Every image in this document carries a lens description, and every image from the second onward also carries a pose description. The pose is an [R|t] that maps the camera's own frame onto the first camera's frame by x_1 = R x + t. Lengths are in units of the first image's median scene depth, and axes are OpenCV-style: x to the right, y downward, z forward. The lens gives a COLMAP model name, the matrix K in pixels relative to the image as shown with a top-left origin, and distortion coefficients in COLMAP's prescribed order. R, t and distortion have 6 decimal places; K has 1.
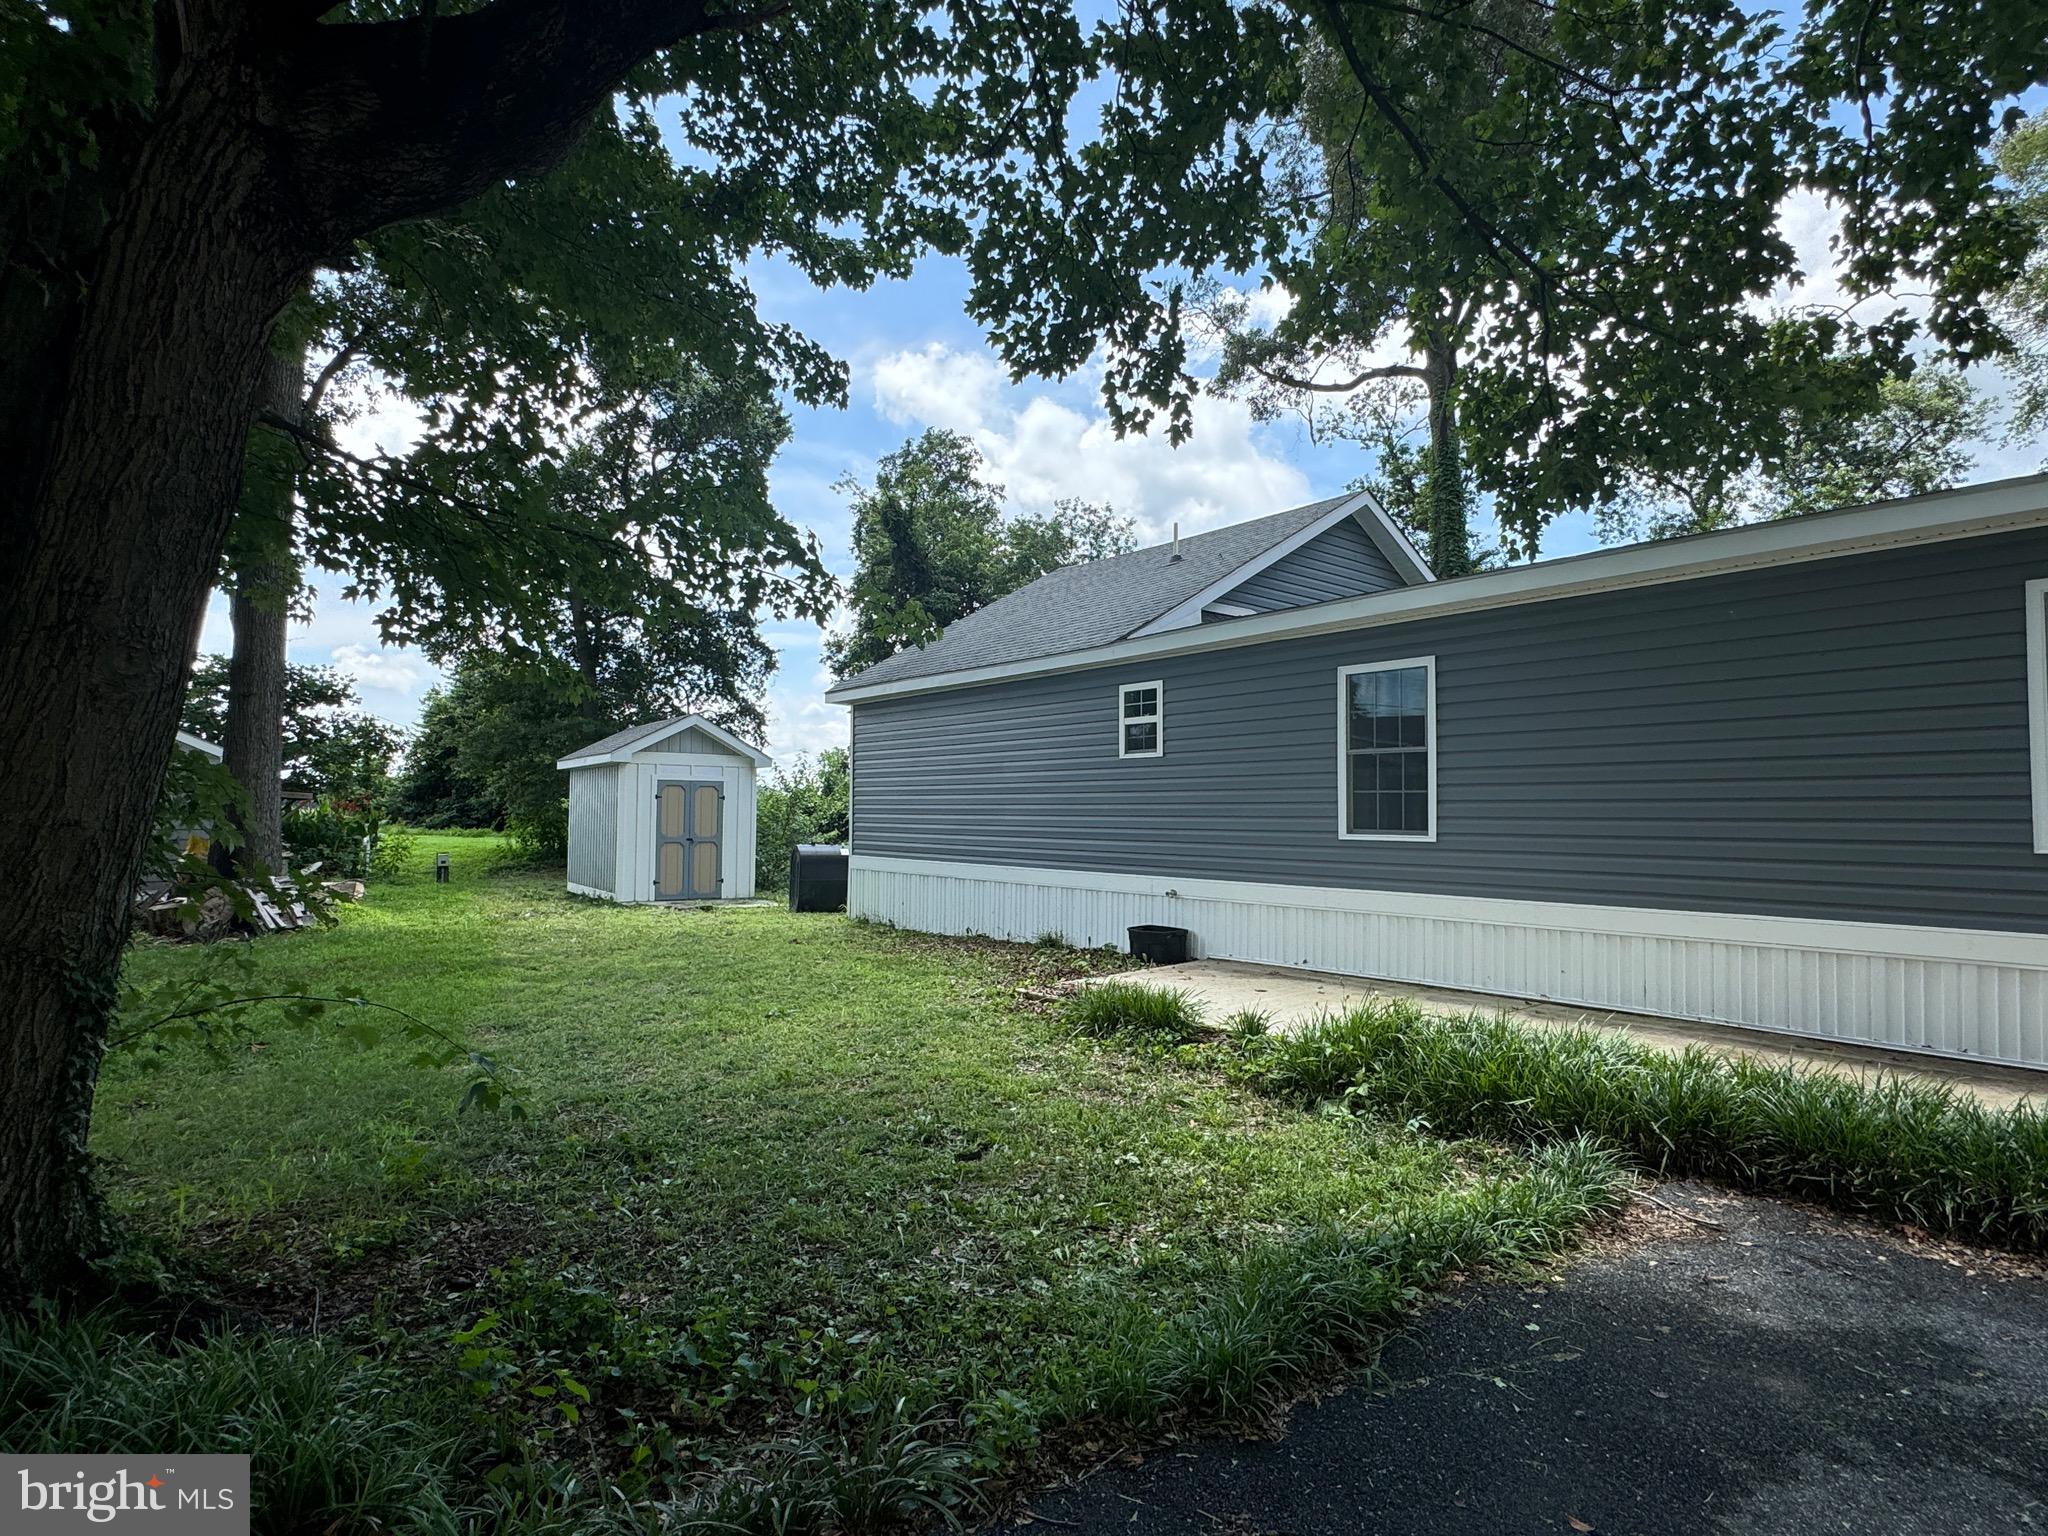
lens RADIAL K [[1089.2, 0, 1026.6], [0, 1089.2, 770.4], [0, 0, 1]] dist [-0.003383, 0.002897]
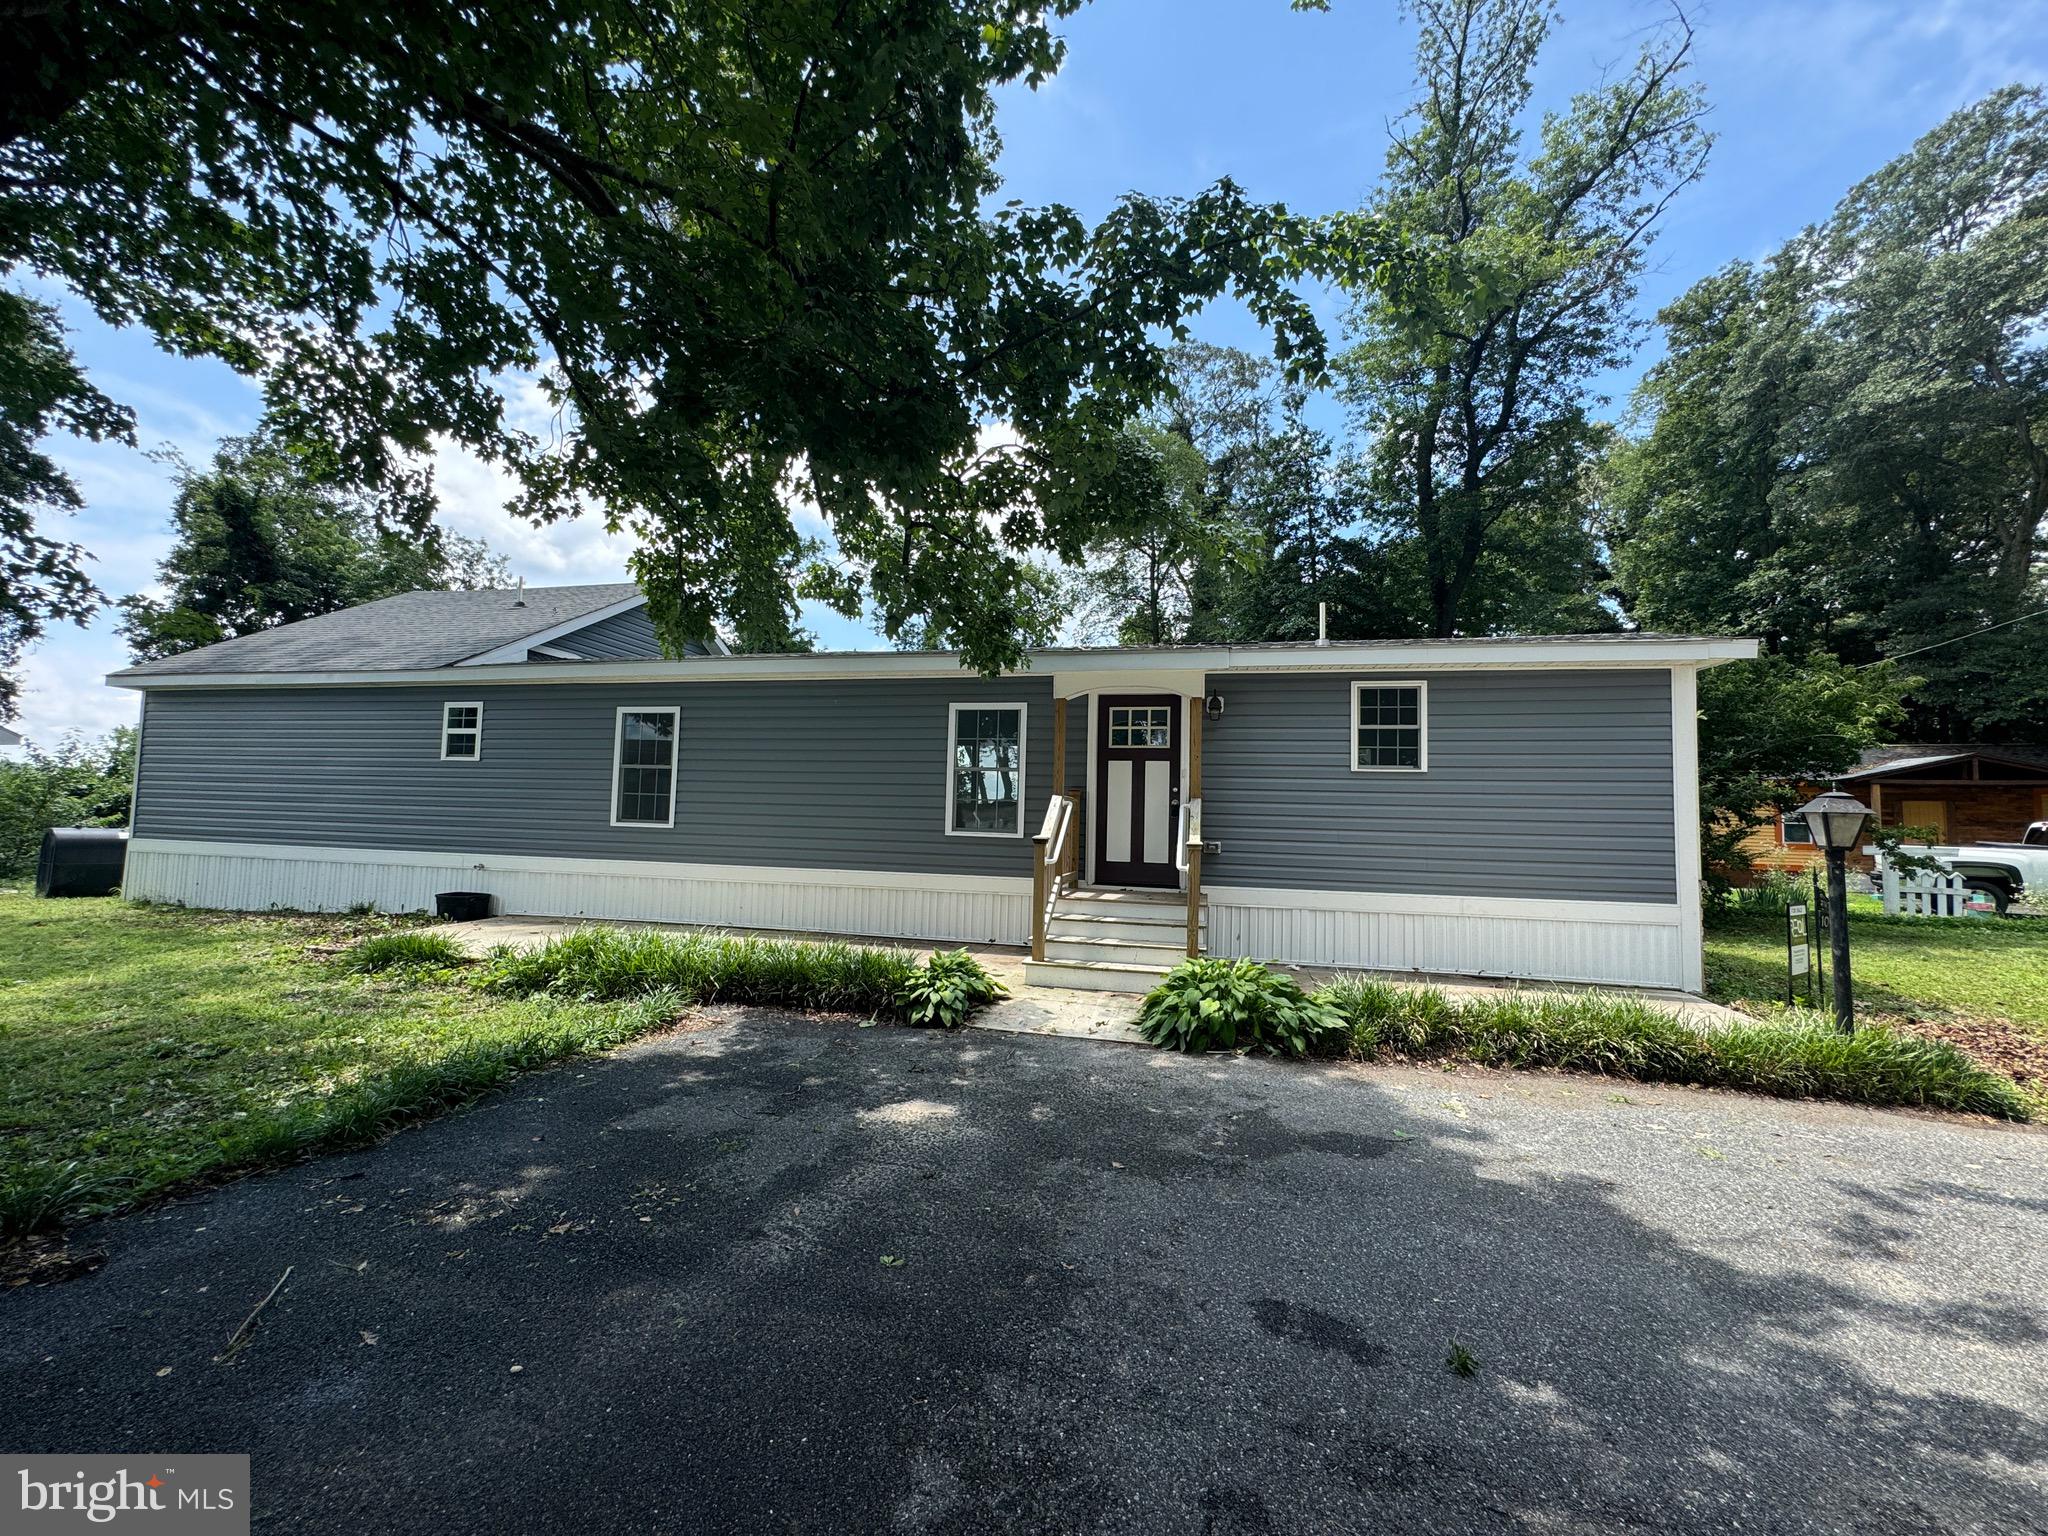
lens RADIAL K [[824.7, 0, 1030.4], [0, 824.7, 765.6], [0, 0, 1]] dist [-0.001614, 0.000526]
pose [[0.793185, 0.052572, 0.606707, 0.052847], [-0.044743, 0.998605, -0.028035, -0.009369], [-0.607334, -0.004908, 0.794431, -0.184961]]
